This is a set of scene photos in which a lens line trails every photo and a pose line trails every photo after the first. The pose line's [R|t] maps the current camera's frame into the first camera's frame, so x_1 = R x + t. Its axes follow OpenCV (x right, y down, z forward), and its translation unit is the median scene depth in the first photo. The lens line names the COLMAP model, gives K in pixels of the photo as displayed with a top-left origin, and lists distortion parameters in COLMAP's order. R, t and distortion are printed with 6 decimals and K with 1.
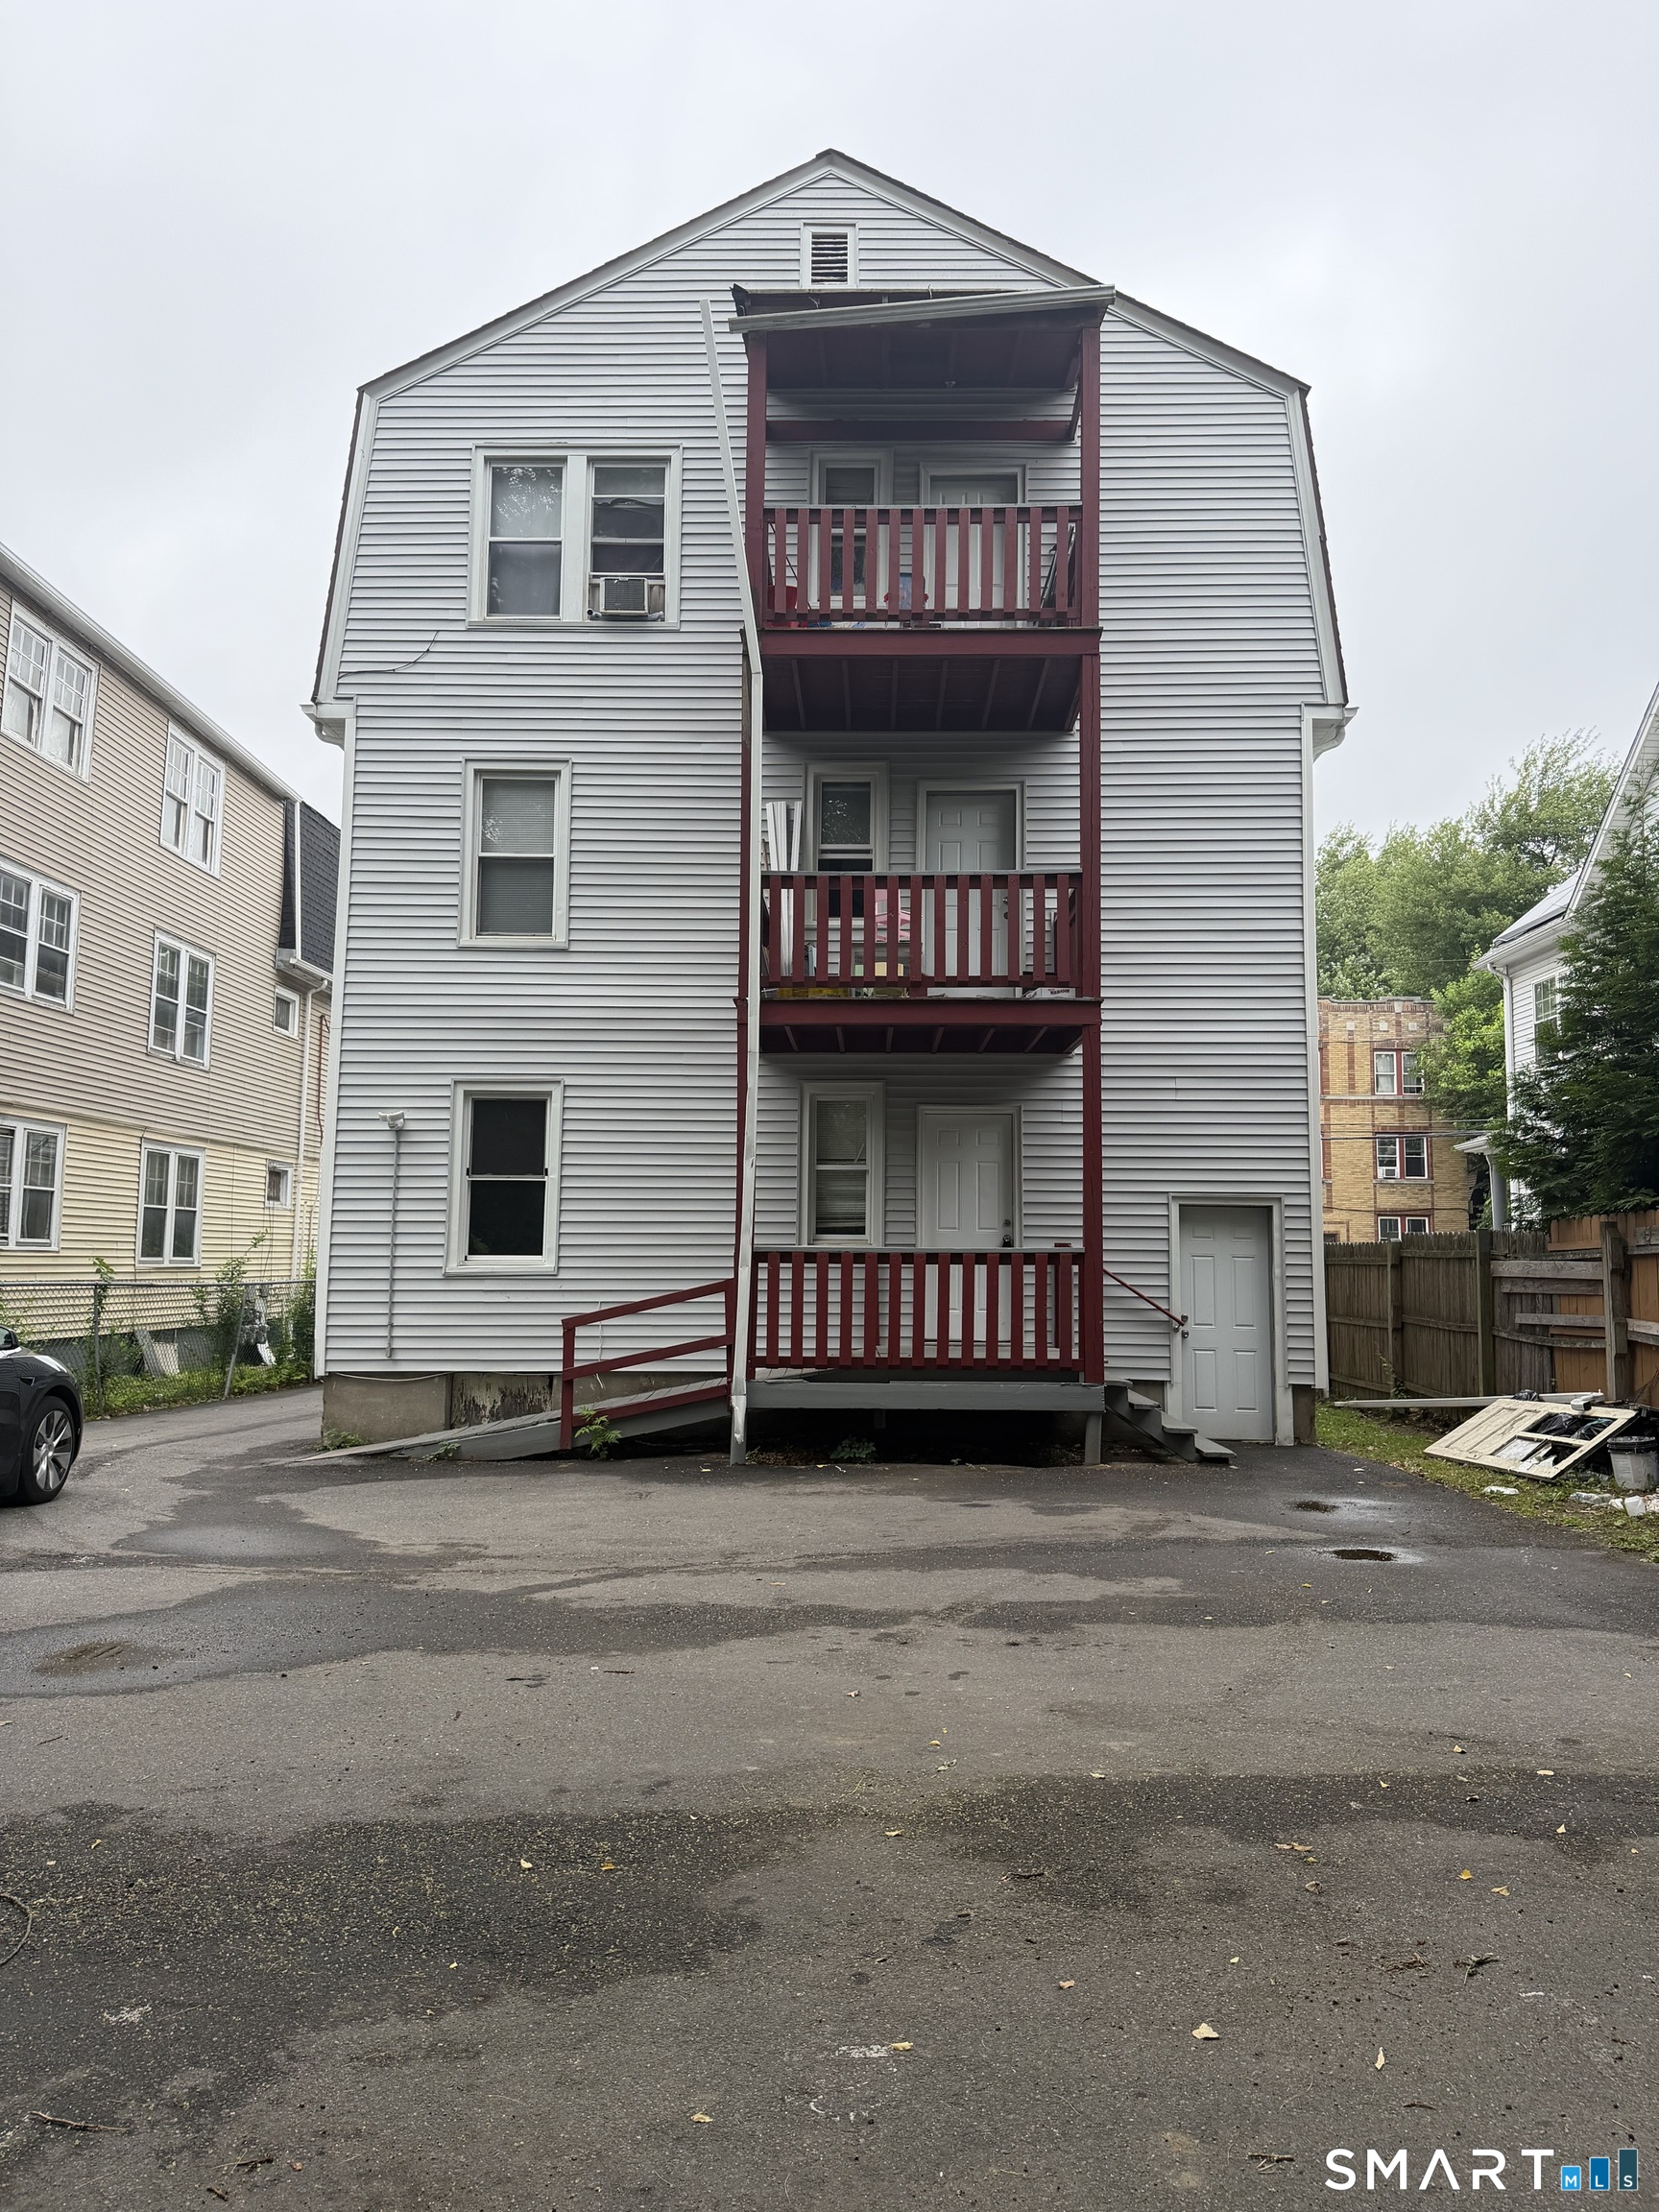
lens RADIAL K [[1536.5, 0, 827.8], [0, 1536.5, 1110.0], [0, 0, 1]] dist [0.061856, -0.087278]
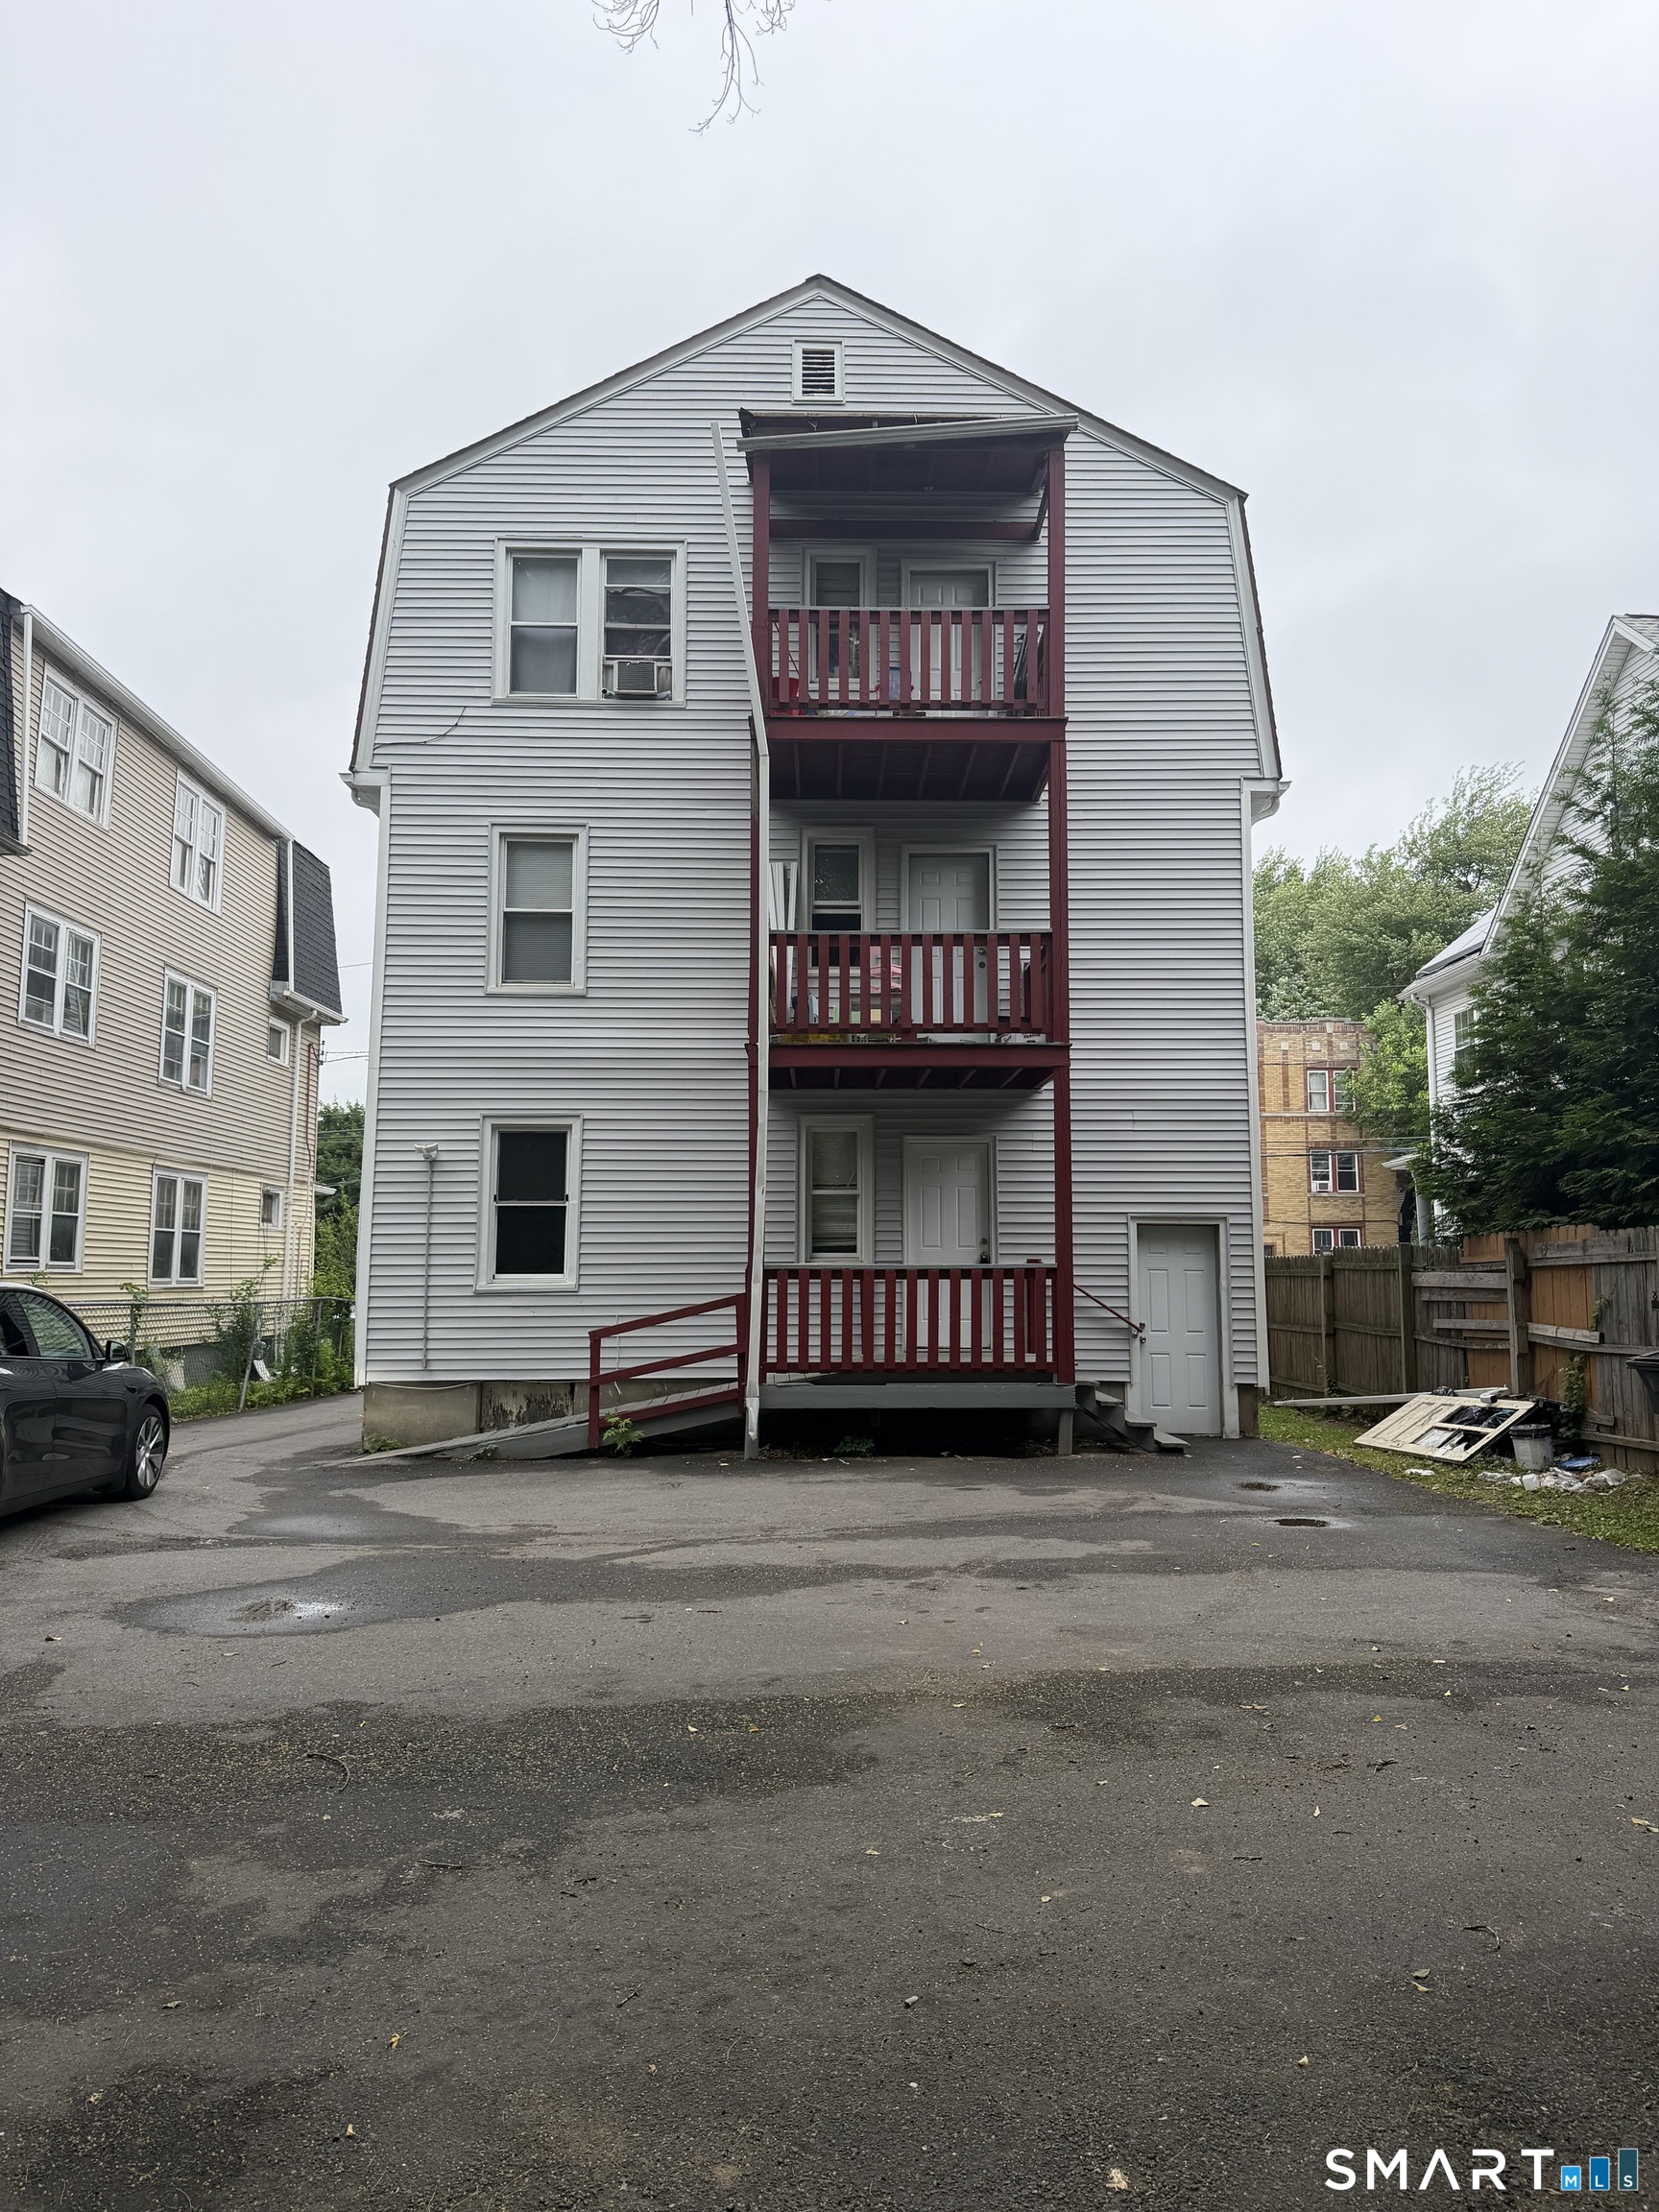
lens RADIAL K [[1529.4, 0, 829.5], [0, 1529.4, 1106.0], [0, 0, 1]] dist [0.090170, -0.145123]
pose [[0.999250, -0.003362, 0.038586, -0.038339], [0.003816, 0.999924, -0.011712, -0.012336], [-0.038544, 0.011850, 0.999187, -0.109328]]
